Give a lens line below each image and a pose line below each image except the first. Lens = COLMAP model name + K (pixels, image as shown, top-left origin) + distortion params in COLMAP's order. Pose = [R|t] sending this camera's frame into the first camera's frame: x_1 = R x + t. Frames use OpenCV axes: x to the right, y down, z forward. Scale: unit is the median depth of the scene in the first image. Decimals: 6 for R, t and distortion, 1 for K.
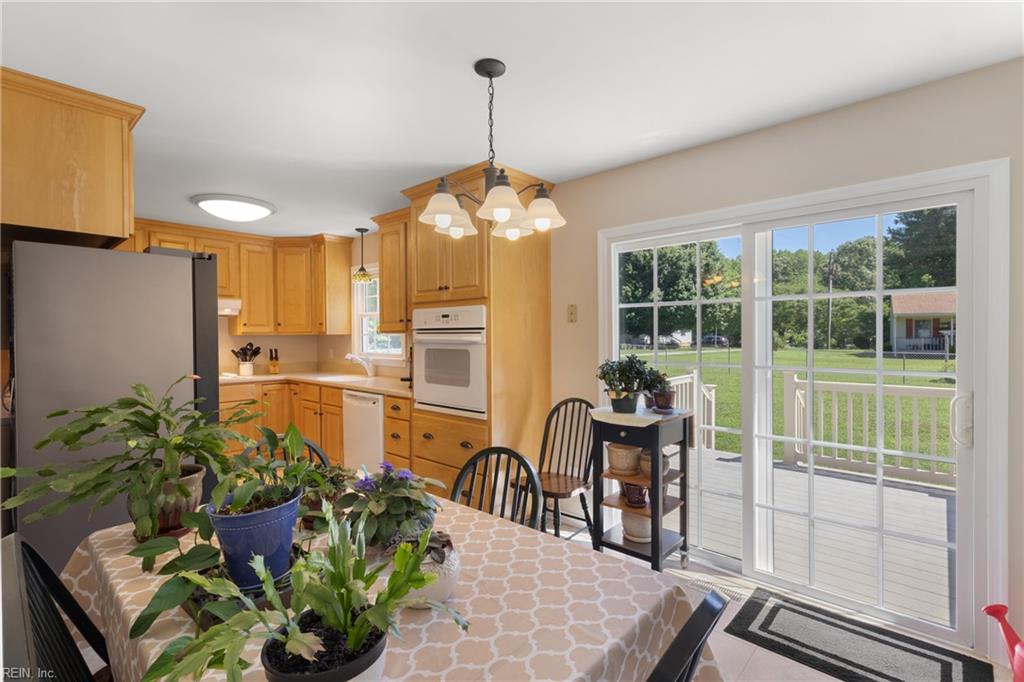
lens RADIAL K [[471.7, 0, 512.7], [0, 471.7, 335.6], [0, 0, 1]] dist [0.003250, 0.000418]
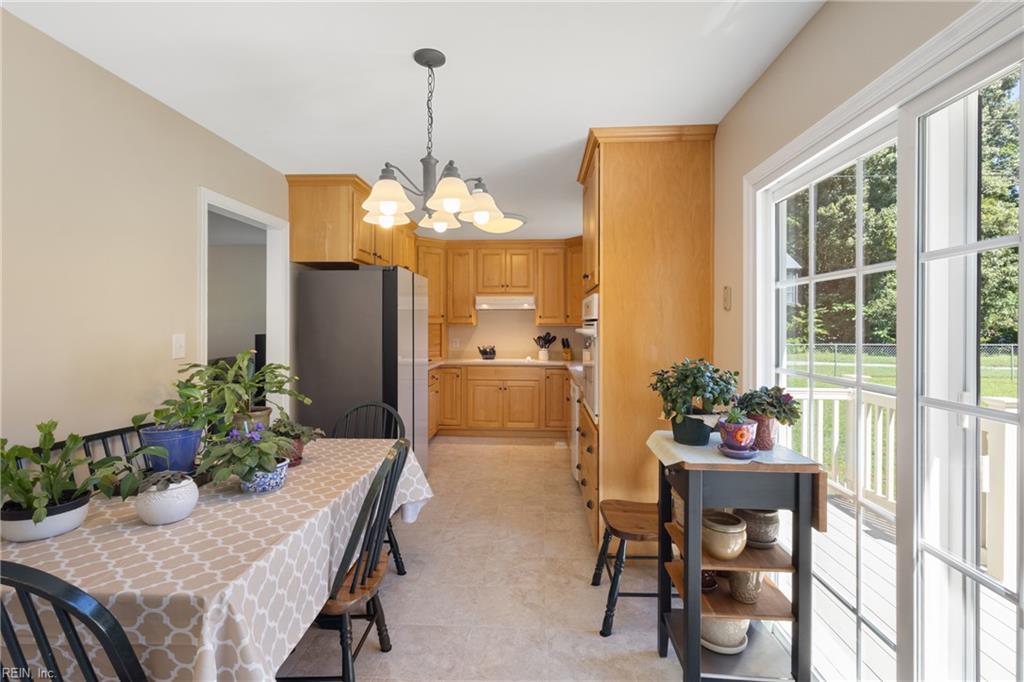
lens RADIAL K [[480.7, 0, 515.5], [0, 480.7, 325.8], [0, 0, 1]] dist [0.002703, 0.000573]
pose [[0.630871, 0.007264, -0.775853, 0.328169], [-0.009045, 0.999957, 0.002007, -0.002483], [0.775835, 0.005751, 0.630910, 0.191754]]
